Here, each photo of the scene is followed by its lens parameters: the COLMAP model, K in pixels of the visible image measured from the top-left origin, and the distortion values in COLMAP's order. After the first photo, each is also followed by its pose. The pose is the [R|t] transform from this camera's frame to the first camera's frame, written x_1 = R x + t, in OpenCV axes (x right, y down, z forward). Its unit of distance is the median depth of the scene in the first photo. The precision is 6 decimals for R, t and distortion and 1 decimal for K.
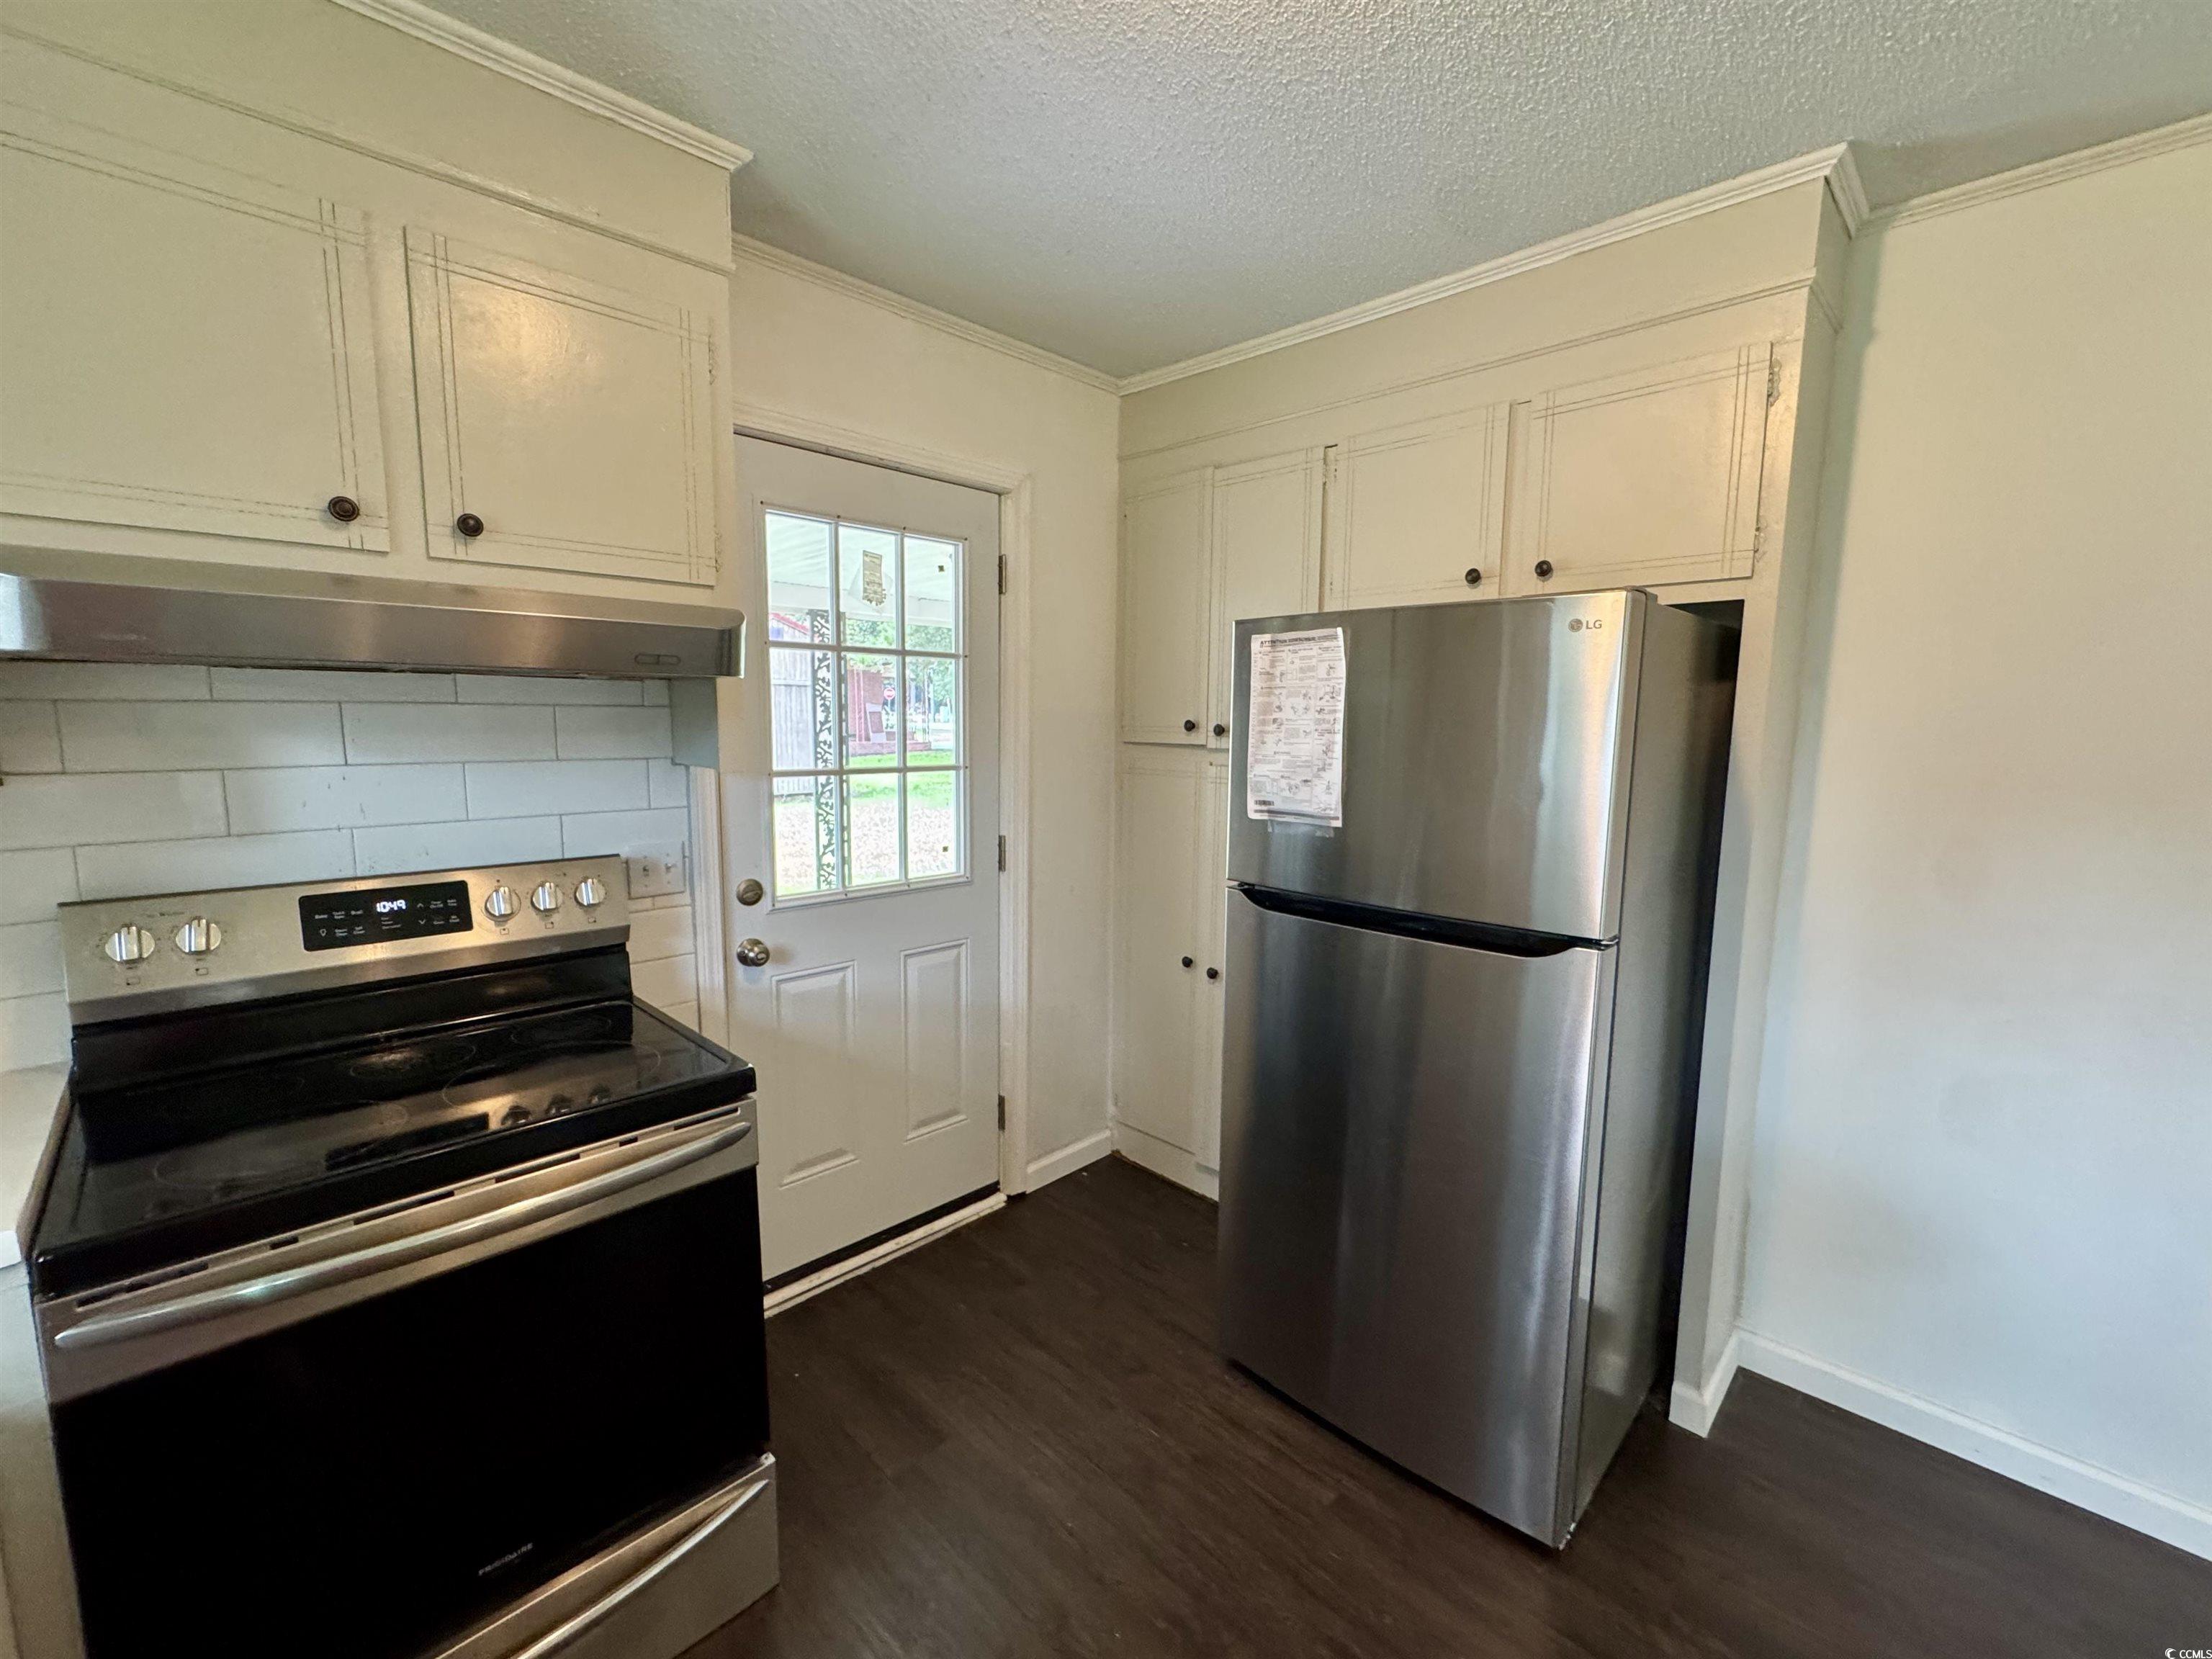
lens RADIAL K [[936.3, 0, 1087.6], [0, 936.3, 829.7], [0, 0, 1]] dist [0.000244, 0.000159]
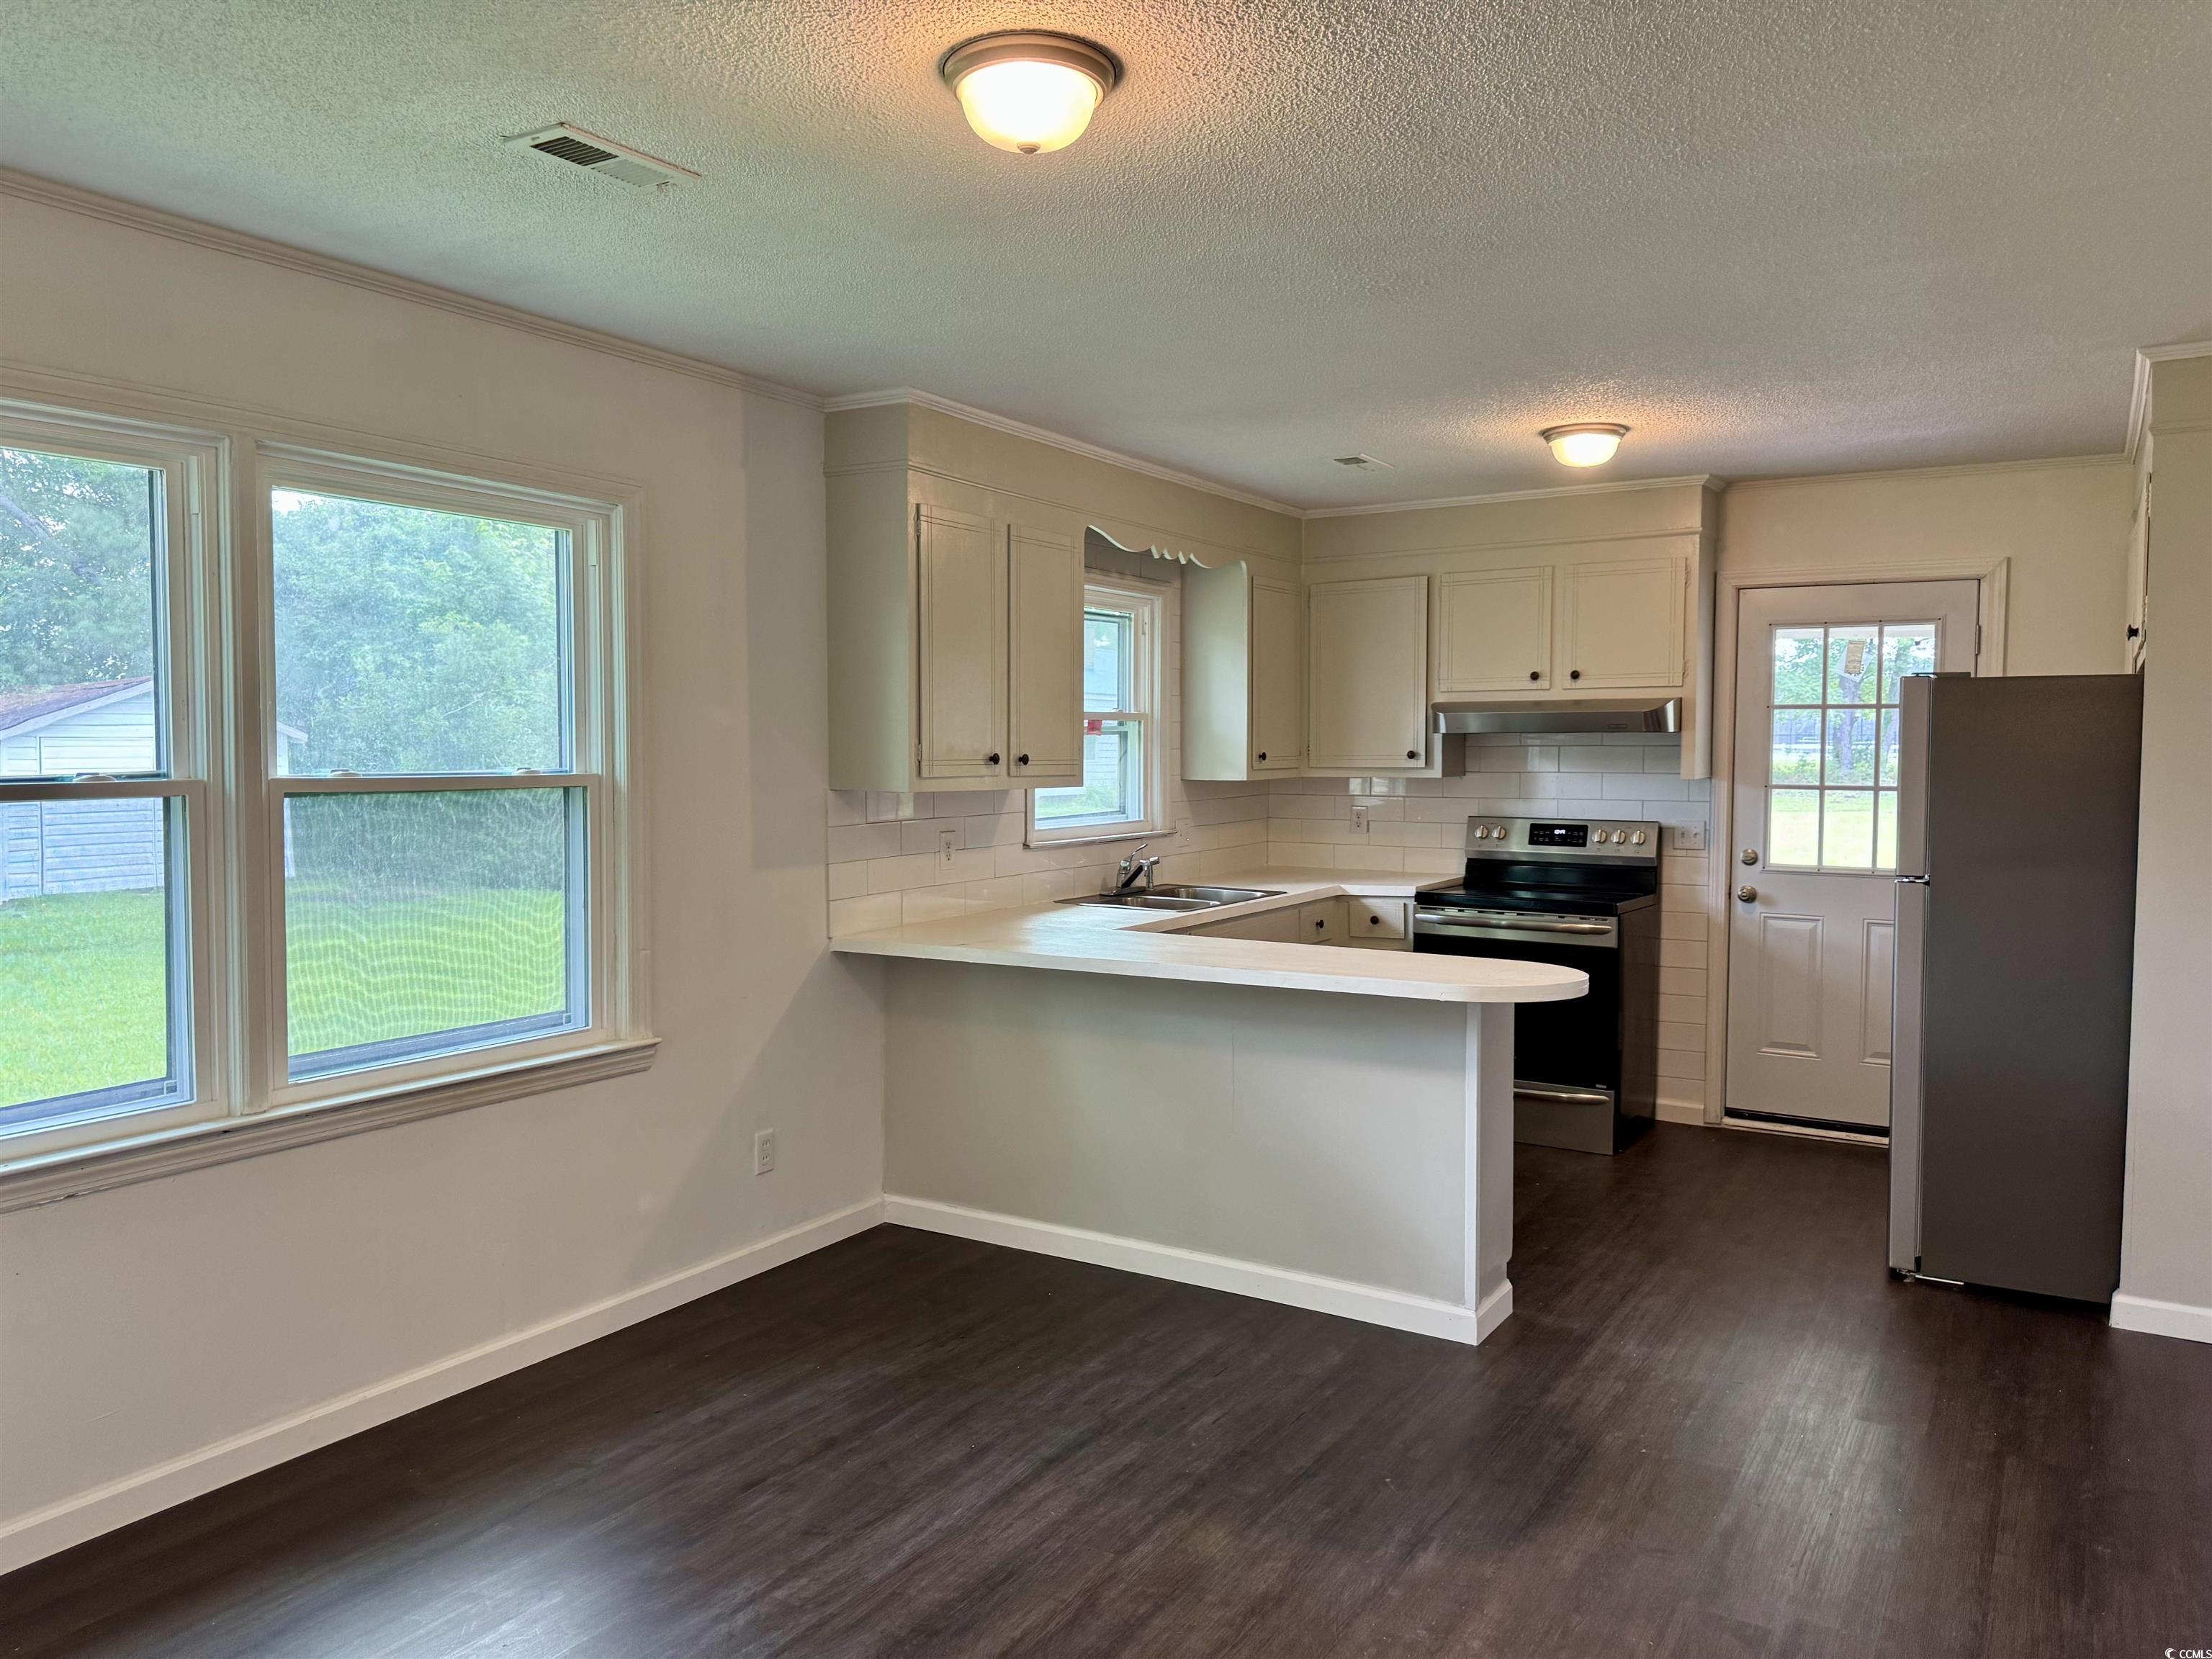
lens RADIAL K [[1552.0, 0, 1118.3], [0, 1552.0, 815.2], [0, 0, 1]] dist [0.035069, -0.045163]
pose [[0.230783, 0.036513, -0.972320, 2.423479], [-0.117617, 0.993015, 0.009373, 0.115672], [0.965870, 0.112198, 0.233466, -0.854647]]
